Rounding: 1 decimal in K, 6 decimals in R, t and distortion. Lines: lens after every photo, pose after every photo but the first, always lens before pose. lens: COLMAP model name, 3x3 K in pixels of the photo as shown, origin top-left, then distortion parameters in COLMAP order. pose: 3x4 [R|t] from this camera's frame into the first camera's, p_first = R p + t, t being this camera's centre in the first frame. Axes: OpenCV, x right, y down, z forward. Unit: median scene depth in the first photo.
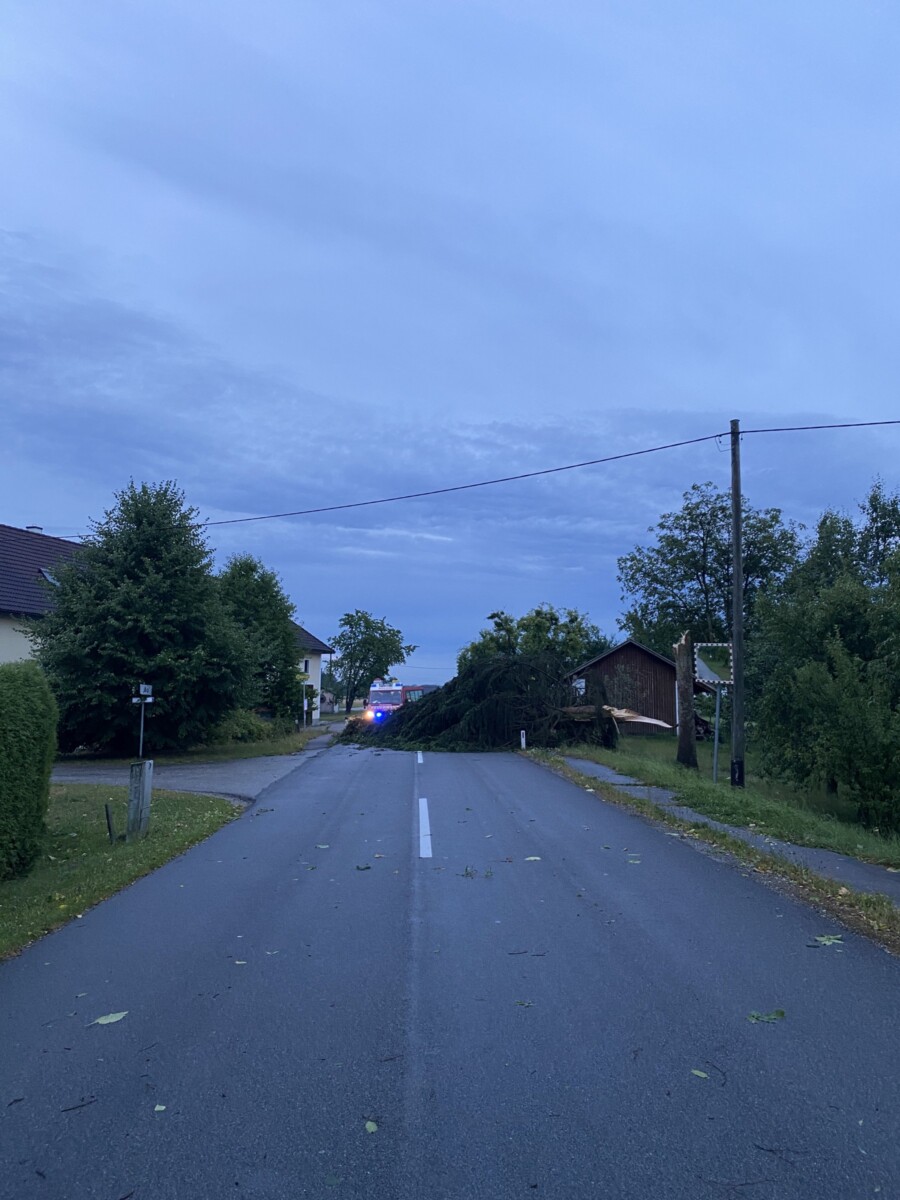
lens RADIAL K [[929.1, 0, 471.7], [0, 929.1, 603.3], [0, 0, 1]] dist [0.126419, -0.331183]
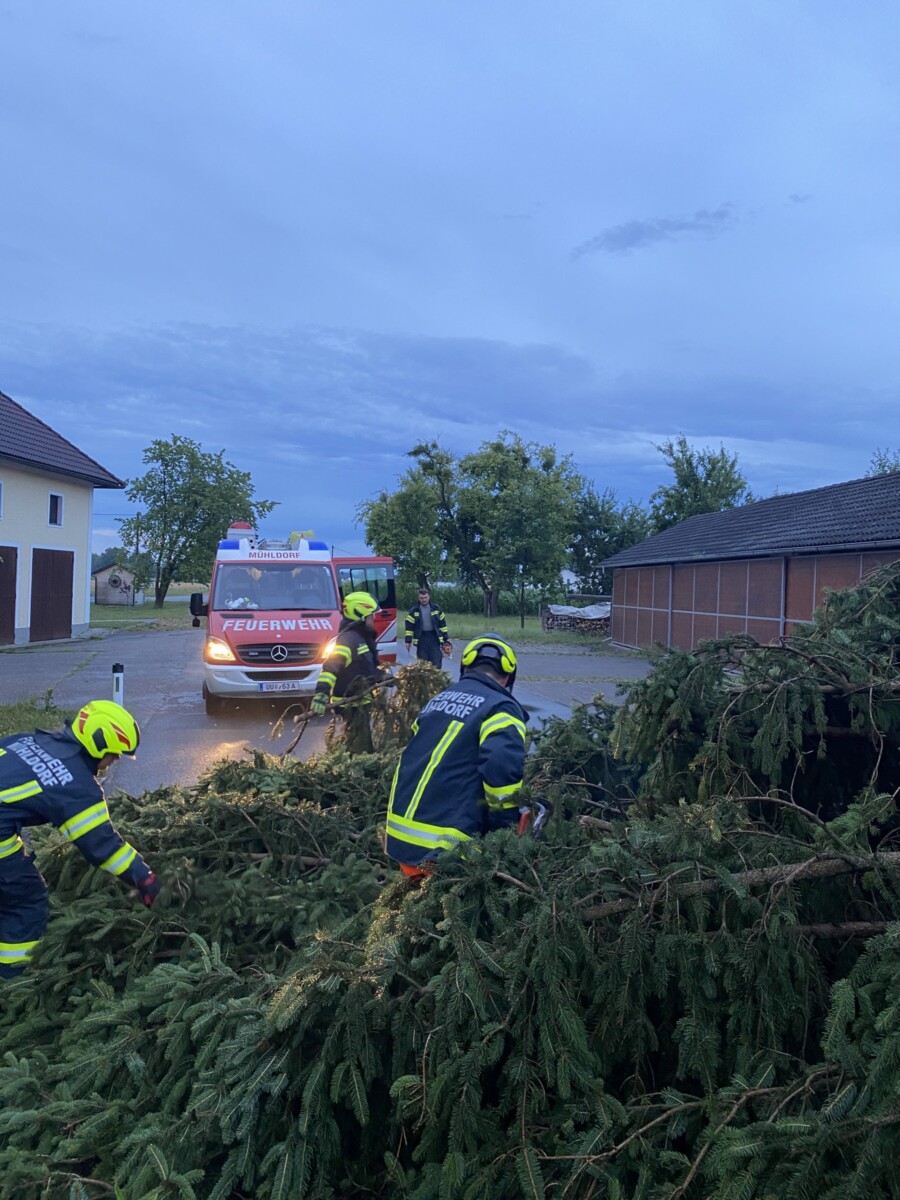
lens RADIAL K [[929.1, 0, 471.7], [0, 929.1, 603.3], [0, 0, 1]] dist [0.126419, -0.331183]
pose [[0.983061, 0.022773, 0.181859, -0.048200], [-0.044187, 0.992431, 0.114581, 0.040339], [-0.177873, -0.120676, 0.976626, 0.405974]]
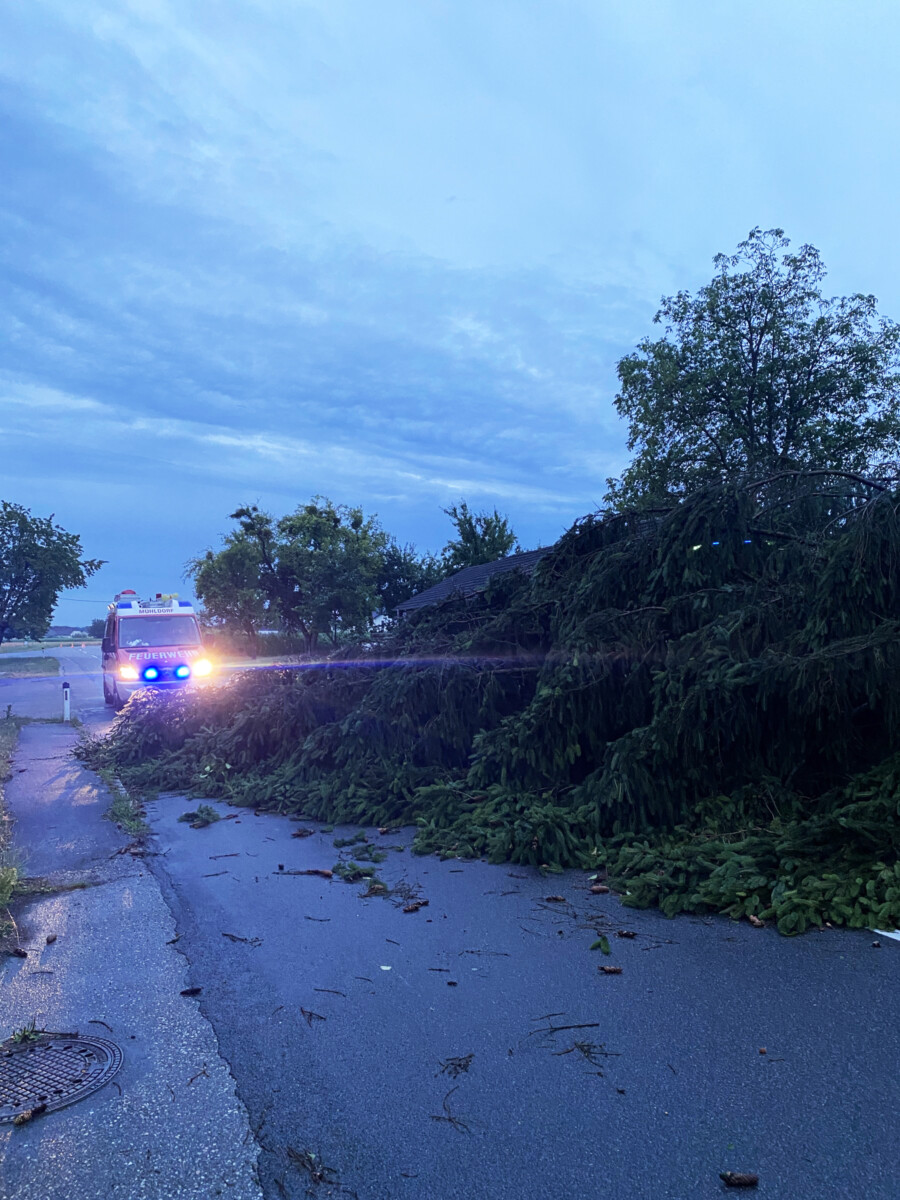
lens RADIAL K [[929.1, 0, 471.7], [0, 929.1, 603.3], [0, 0, 1]] dist [0.126419, -0.331183]
pose [[0.932358, -0.003402, 0.361519, -0.064317], [-0.020268, 0.997891, 0.061661, 0.033186], [-0.360967, -0.064818, 0.930323, 0.311870]]
